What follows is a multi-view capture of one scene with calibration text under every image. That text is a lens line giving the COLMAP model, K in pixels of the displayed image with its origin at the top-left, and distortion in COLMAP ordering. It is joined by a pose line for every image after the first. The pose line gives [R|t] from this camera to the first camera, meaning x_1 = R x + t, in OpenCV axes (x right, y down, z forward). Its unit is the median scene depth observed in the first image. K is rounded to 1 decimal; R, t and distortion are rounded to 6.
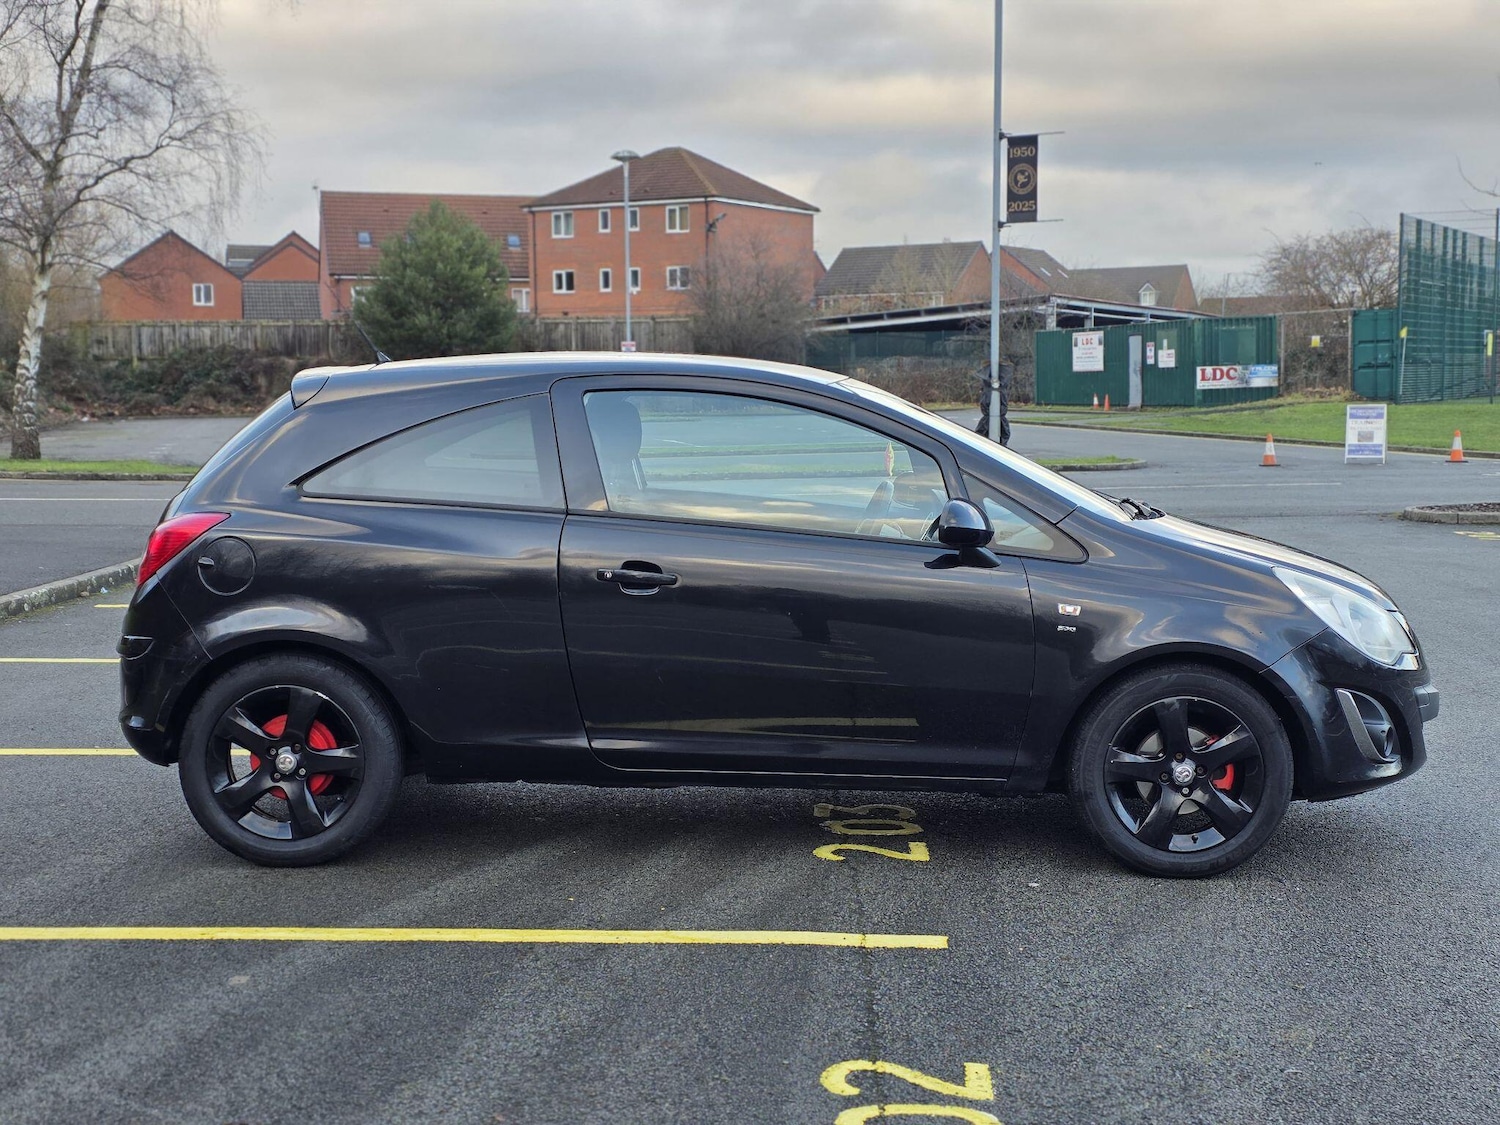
lens RADIAL K [[1972.0, 0, 748.6], [0, 1972.0, 622.9], [0, 0, 1]] dist [0.163197, -0.418753]
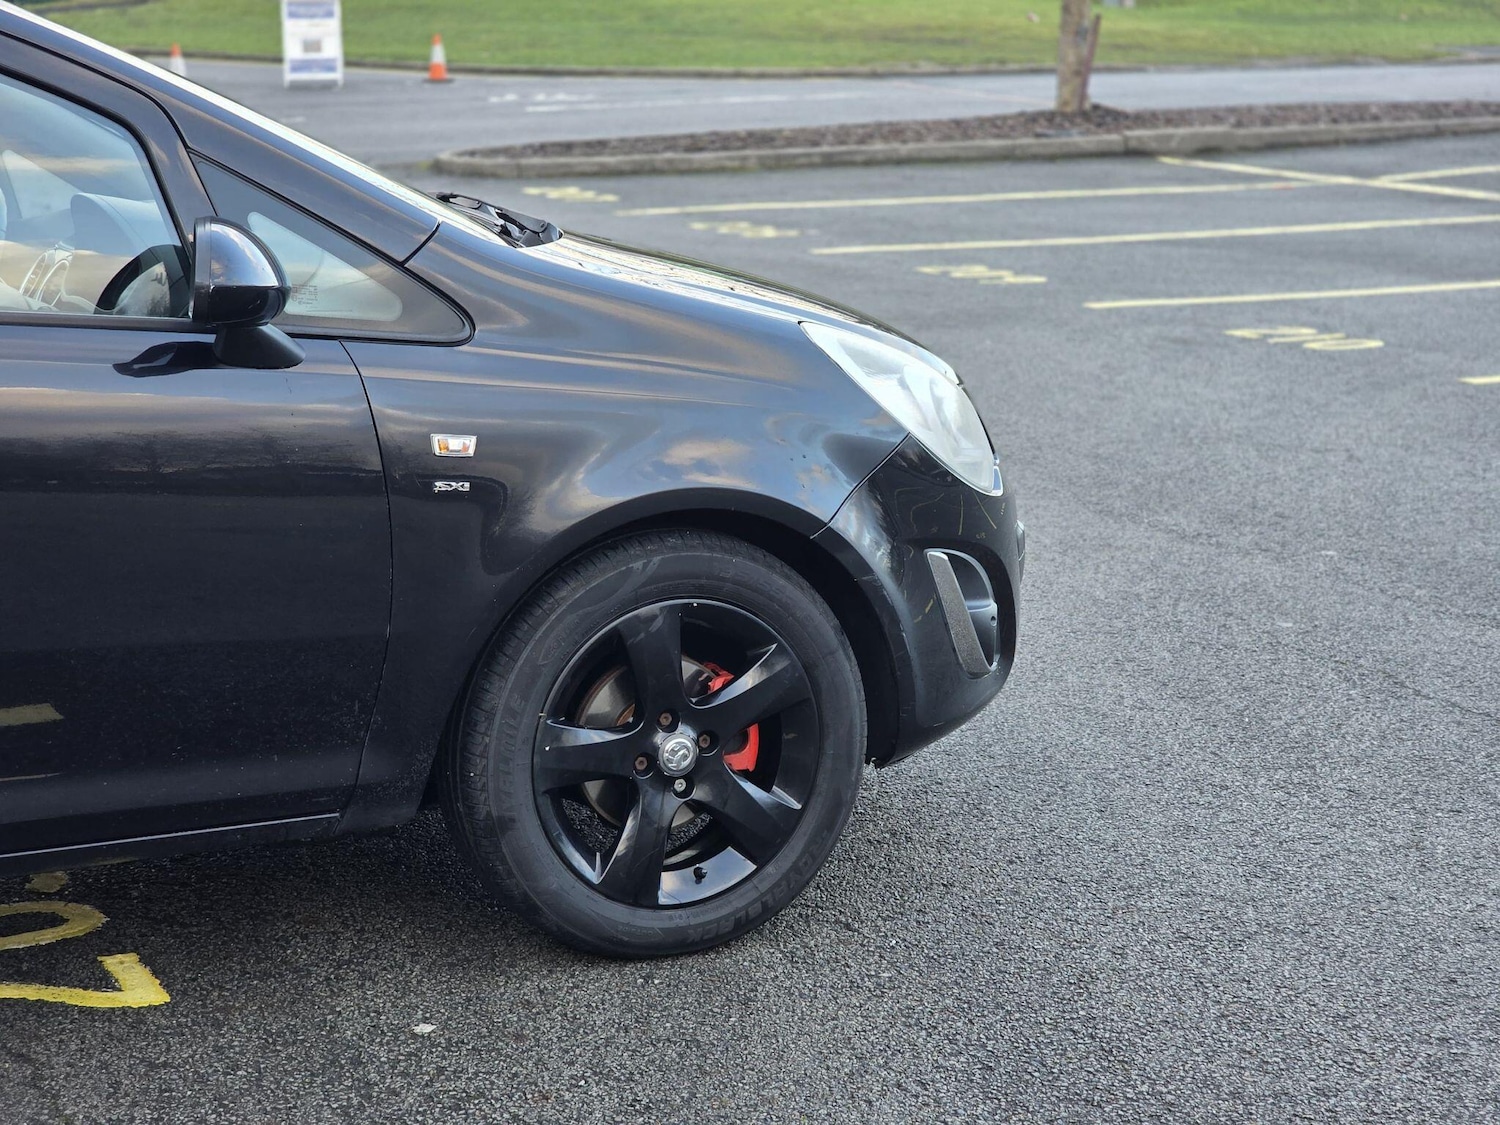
lens RADIAL K [[2884.4, 0, 753.4], [0, 2884.4, 588.0], [0, 0, 1]] dist [-0.043610, 0.796835]
pose [[0.884544, -0.105869, 0.454283, -0.088110], [0.063538, 0.992172, 0.107507, -0.041468], [-0.462109, -0.066231, 0.884347, 0.353421]]
